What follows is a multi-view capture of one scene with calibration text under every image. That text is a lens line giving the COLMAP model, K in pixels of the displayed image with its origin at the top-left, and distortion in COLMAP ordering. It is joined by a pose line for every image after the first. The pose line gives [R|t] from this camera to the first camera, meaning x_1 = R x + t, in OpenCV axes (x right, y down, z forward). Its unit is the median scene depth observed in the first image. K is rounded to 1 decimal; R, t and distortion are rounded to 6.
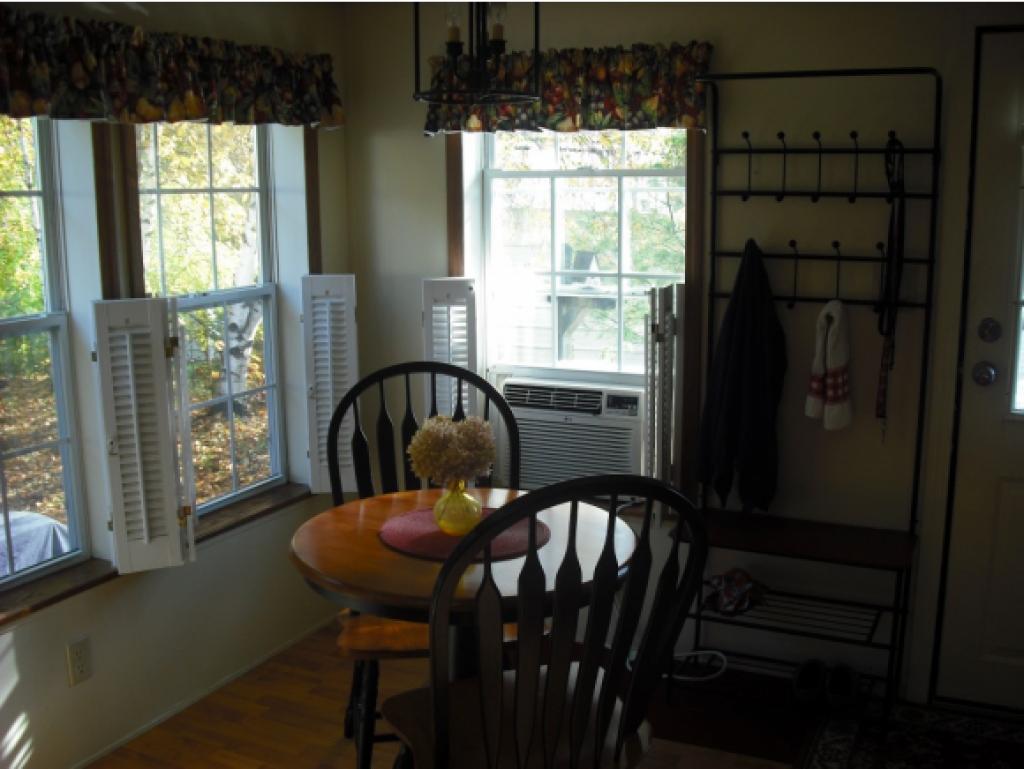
lens RADIAL K [[1088.7, 0, 518.3], [0, 1088.7, 389.2], [0, 0, 1]] dist [-0.141543, 0.000000]
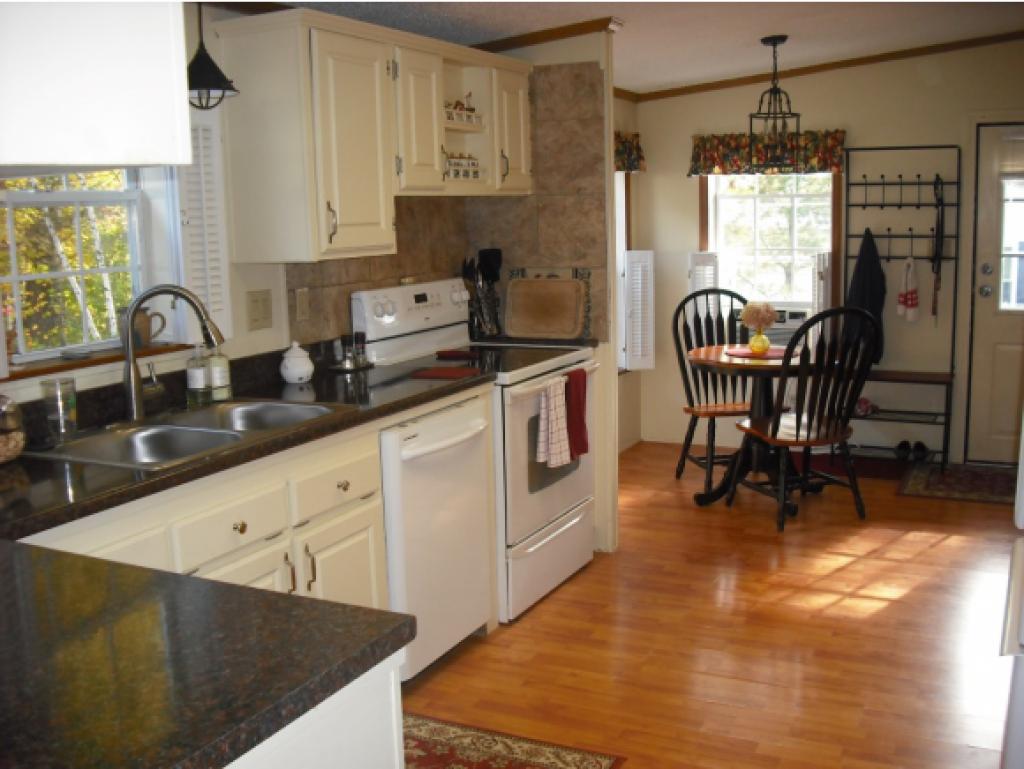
lens RADIAL K [[1088.7, 0, 508.6], [0, 1088.7, 390.0], [0, 0, 1]] dist [-0.141543, 0.000000]
pose [[0.999609, -0.017269, -0.021990, -0.413885], [0.016980, 0.999768, -0.013268, 0.177660], [0.022214, 0.012890, 0.999670, -0.998694]]
